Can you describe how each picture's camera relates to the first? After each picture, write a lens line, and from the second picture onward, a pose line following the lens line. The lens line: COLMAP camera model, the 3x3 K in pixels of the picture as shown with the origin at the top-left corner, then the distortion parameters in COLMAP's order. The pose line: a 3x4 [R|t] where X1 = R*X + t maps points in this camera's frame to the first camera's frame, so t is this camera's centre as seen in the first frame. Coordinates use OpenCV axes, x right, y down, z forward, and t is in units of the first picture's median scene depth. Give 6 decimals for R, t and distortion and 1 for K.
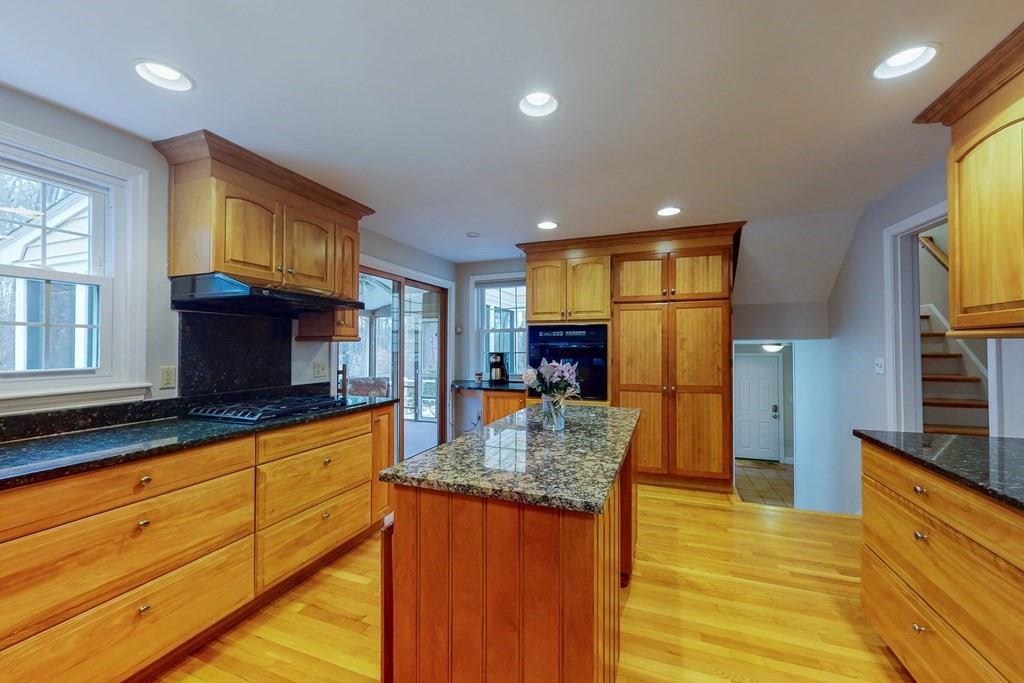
lens RADIAL K [[391.1, 0, 512.0], [0, 391.1, 341.5], [0, 0, 1]] dist [-0.000816, -0.000010]
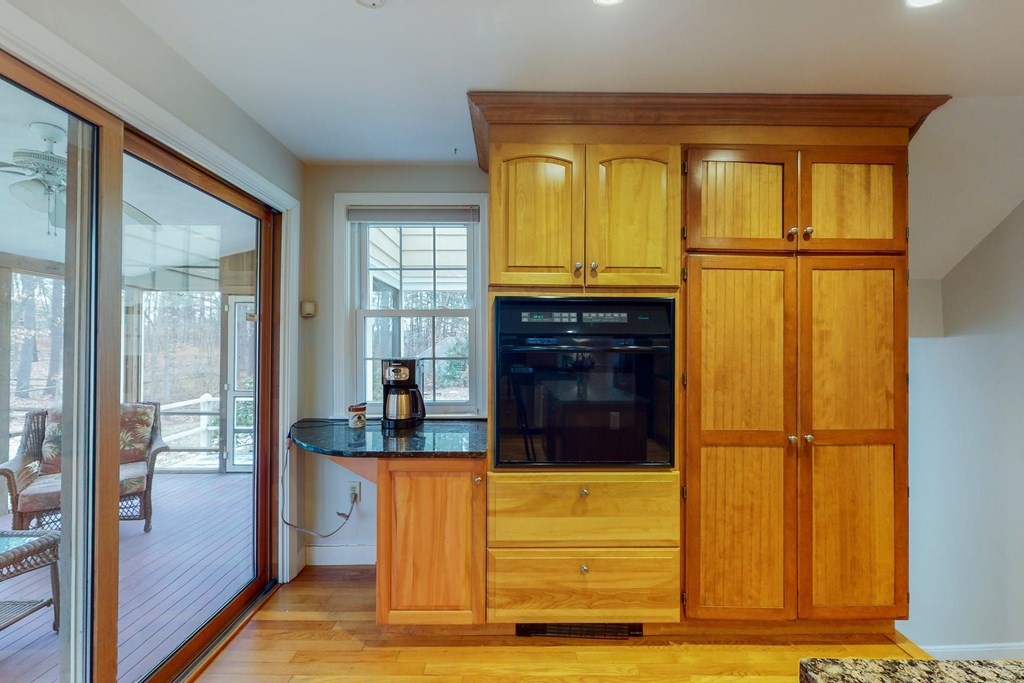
lens RADIAL K [[450.1, 0, 515.5], [0, 450.1, 346.2], [0, 0, 1]] dist [-0.002167, -0.000288]
pose [[0.952311, 0.005691, 0.305076, -0.086479], [-0.010365, 0.999852, 0.013704, 0.005632], [-0.304953, -0.016212, 0.952229, 0.564522]]
